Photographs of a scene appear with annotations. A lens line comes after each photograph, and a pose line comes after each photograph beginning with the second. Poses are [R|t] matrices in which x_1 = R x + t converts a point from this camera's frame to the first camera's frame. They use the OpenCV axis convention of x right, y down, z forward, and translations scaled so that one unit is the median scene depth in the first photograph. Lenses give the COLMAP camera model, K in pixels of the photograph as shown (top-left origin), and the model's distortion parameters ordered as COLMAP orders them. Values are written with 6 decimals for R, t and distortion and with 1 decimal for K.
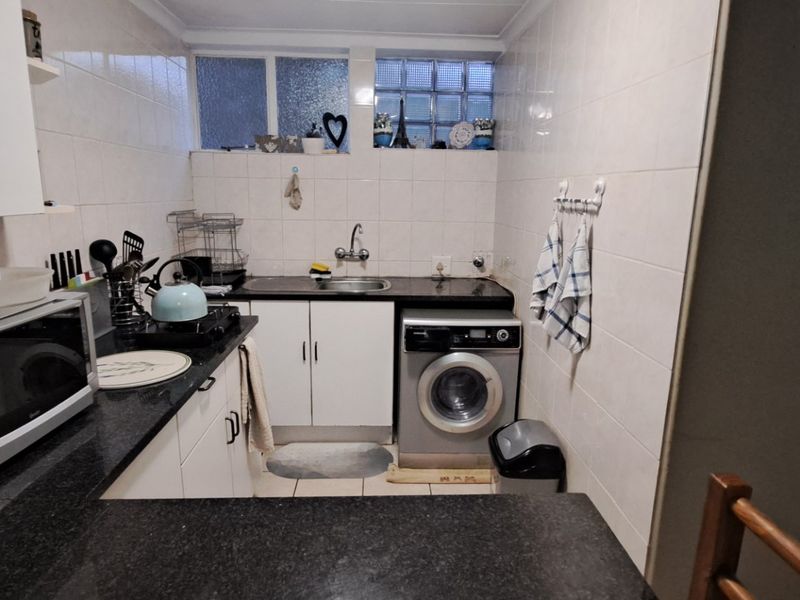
lens RADIAL K [[524.1, 0, 398.0], [0, 524.1, 304.3], [0, 0, 1]] dist [-0.003829, -0.004539]
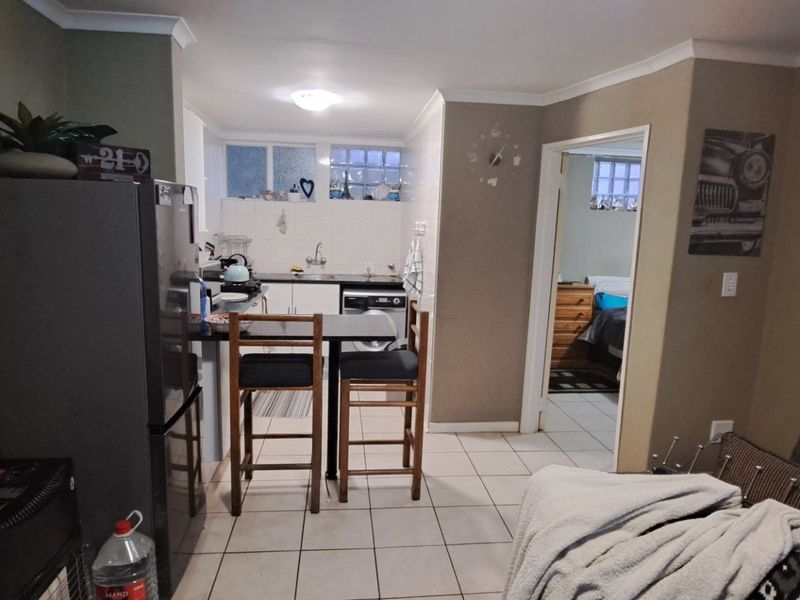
lens RADIAL K [[524.1, 0, 398.0], [0, 524.1, 304.3], [0, 0, 1]] dist [-0.003829, -0.004539]
pose [[0.997611, 0.005191, 0.068892, 0.060958], [-0.001266, 0.998379, -0.056898, 0.144236], [-0.069076, 0.056675, 0.996000, -0.707270]]
